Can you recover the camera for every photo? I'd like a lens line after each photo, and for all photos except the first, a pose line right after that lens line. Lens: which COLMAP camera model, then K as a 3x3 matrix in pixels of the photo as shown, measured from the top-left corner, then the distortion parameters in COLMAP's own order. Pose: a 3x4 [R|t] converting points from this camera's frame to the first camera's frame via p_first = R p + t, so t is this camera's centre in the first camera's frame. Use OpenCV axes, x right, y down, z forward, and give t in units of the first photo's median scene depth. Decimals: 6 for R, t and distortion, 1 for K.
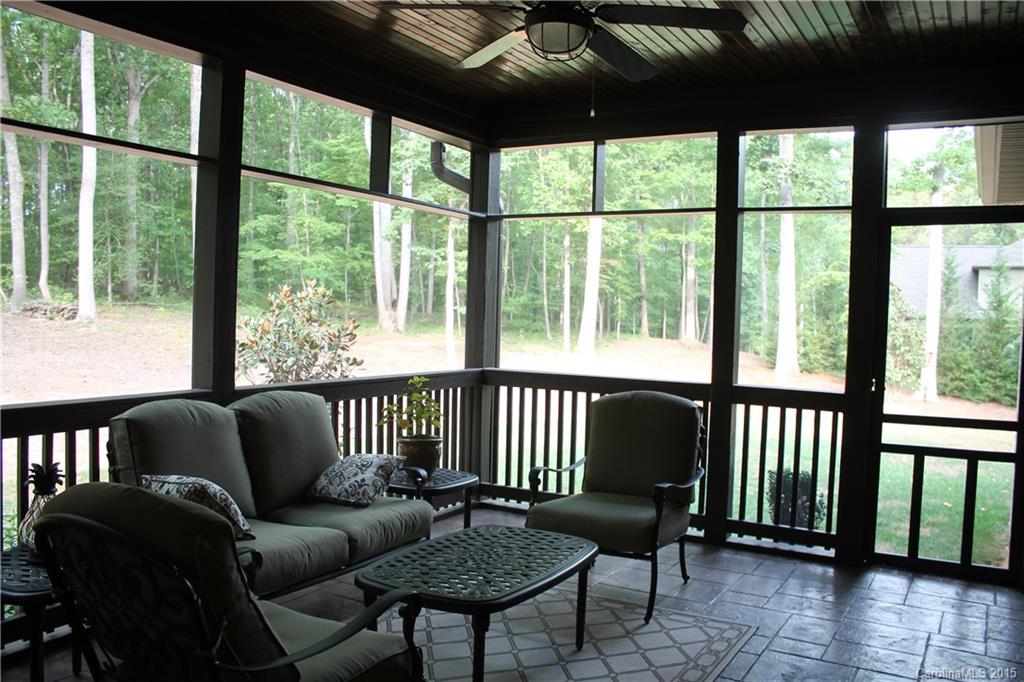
lens RADIAL K [[852.7, 0, 509.2], [0, 852.7, 339.6], [0, 0, 1]] dist [-0.125000, 0.077878]
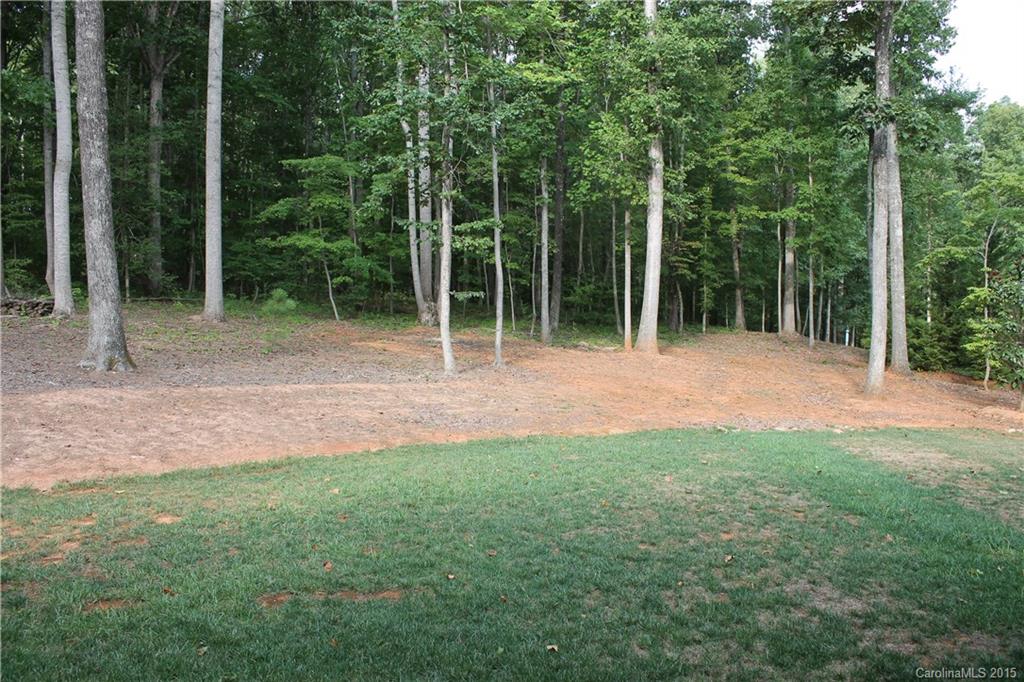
lens RADIAL K [[852.7, 0, 510.8], [0, 852.7, 345.8], [0, 0, 1]] dist [-0.125000, 0.077878]
pose [[0.989740, -0.008202, -0.142644, 0.069410], [0.009673, 0.999907, 0.009624, 0.003667], [0.142552, -0.010905, 0.989727, 0.128087]]
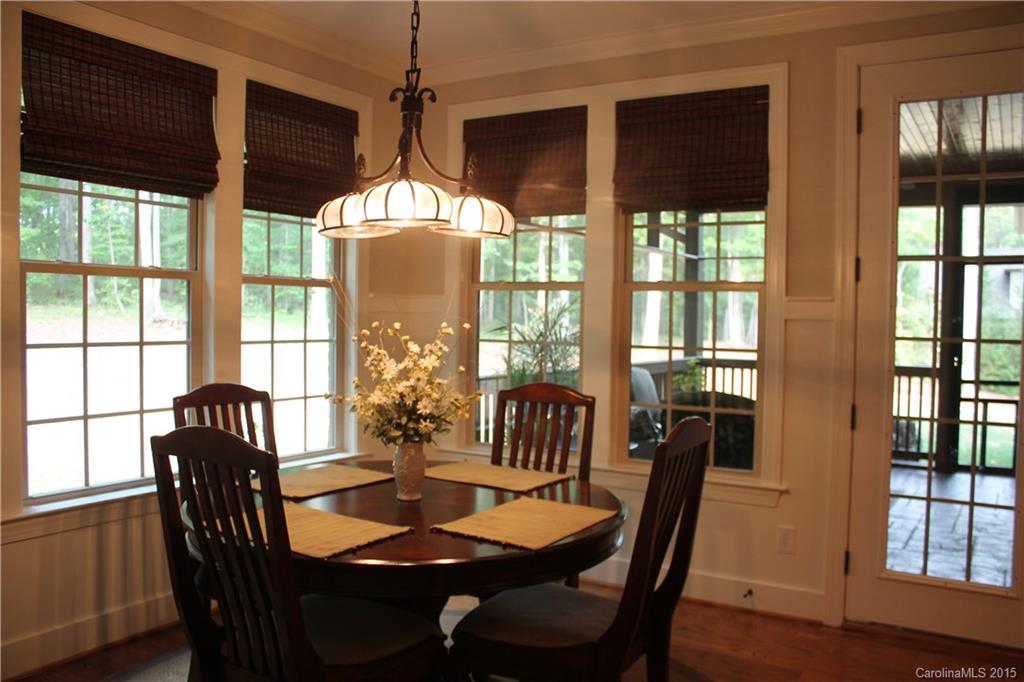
lens RADIAL K [[852.7, 0, 513.3], [0, 852.7, 343.7], [0, 0, 1]] dist [-0.125000, 0.077878]
pose [[0.999588, -0.011944, -0.026103, -0.050030], [0.011910, 0.999928, -0.001447, 0.001179], [0.026118, 0.001136, 0.999658, -0.084689]]
